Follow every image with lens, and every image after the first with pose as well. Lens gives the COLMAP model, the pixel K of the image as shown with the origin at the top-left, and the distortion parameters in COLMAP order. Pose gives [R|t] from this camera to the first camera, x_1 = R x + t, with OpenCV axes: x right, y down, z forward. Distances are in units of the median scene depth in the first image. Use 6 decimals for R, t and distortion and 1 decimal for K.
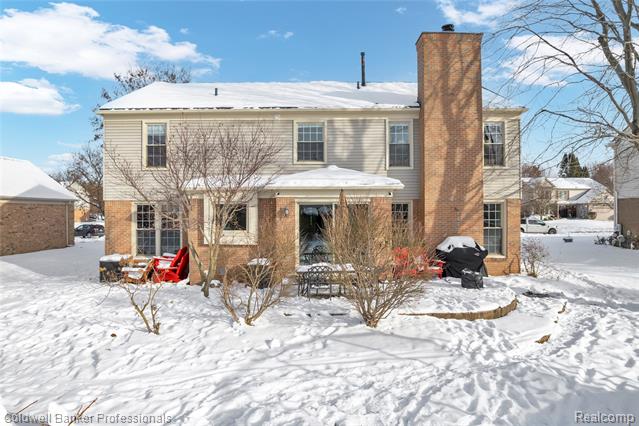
lens RADIAL K [[407.6, 0, 319.5], [0, 407.6, 213.0], [0, 0, 1]] dist [-0.032694, 0.000113]
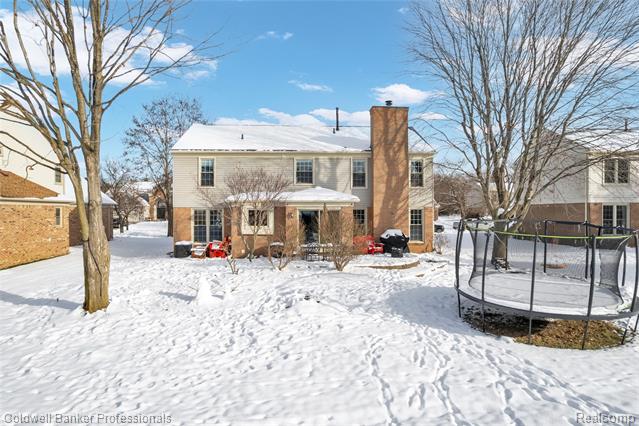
lens RADIAL K [[407.6, 0, 319.5], [0, 407.6, 213.0], [0, 0, 1]] dist [-0.032694, 0.000113]
pose [[0.998269, 0.001727, 0.058792, -0.059634], [-0.001713, 0.999998, -0.000284, -0.009291], [-0.058793, 0.000183, 0.998270, -0.645323]]
